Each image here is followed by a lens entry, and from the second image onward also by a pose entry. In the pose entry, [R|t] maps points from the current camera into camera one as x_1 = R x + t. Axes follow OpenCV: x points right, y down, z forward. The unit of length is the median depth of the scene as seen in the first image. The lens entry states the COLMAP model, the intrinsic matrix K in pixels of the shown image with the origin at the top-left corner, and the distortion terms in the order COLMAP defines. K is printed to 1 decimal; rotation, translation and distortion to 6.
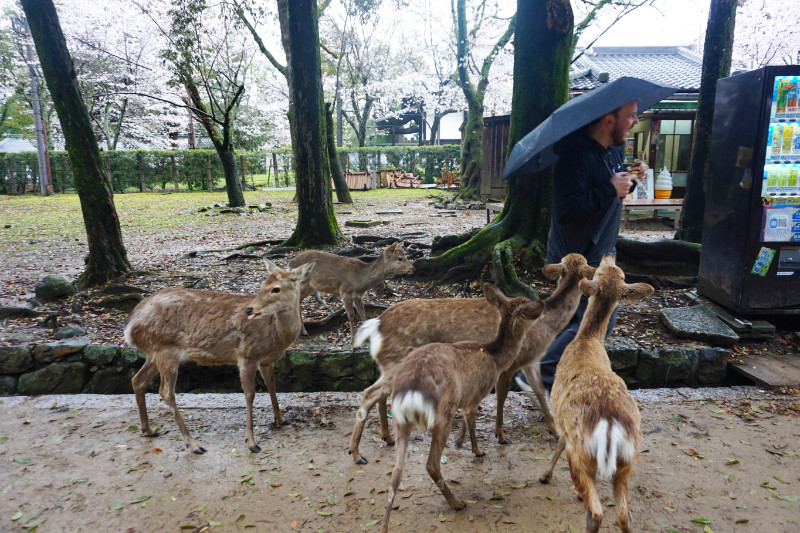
lens RADIAL K [[548.5, 0, 400.1], [0, 548.5, 266.0], [0, 0, 1]] dist [-0.029855, 0.006813]
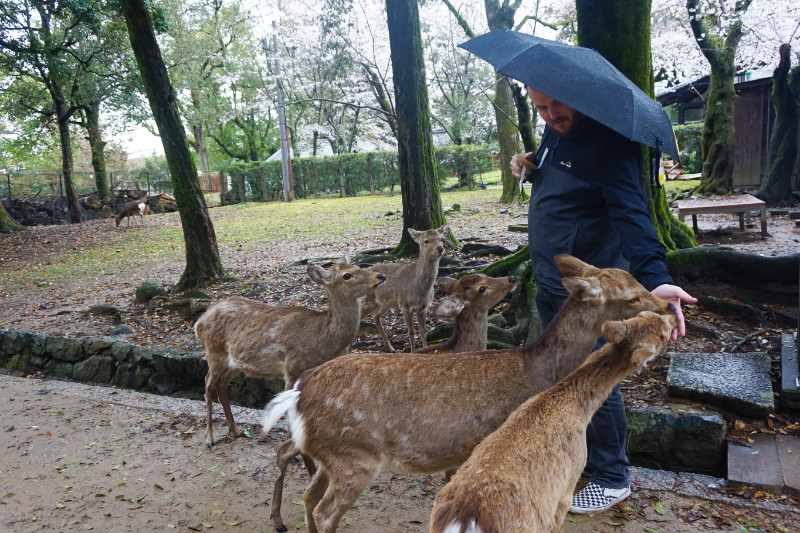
lens RADIAL K [[642.9, 0, 400.0], [0, 642.9, 264.8], [0, 0, 1]] dist [-0.014295, 0.002724]
pose [[0.880957, 0.019341, -0.472800, 0.415551], [-0.026169, 0.999627, -0.007869, -0.014802], [0.472472, 0.019306, 0.881134, 0.069437]]
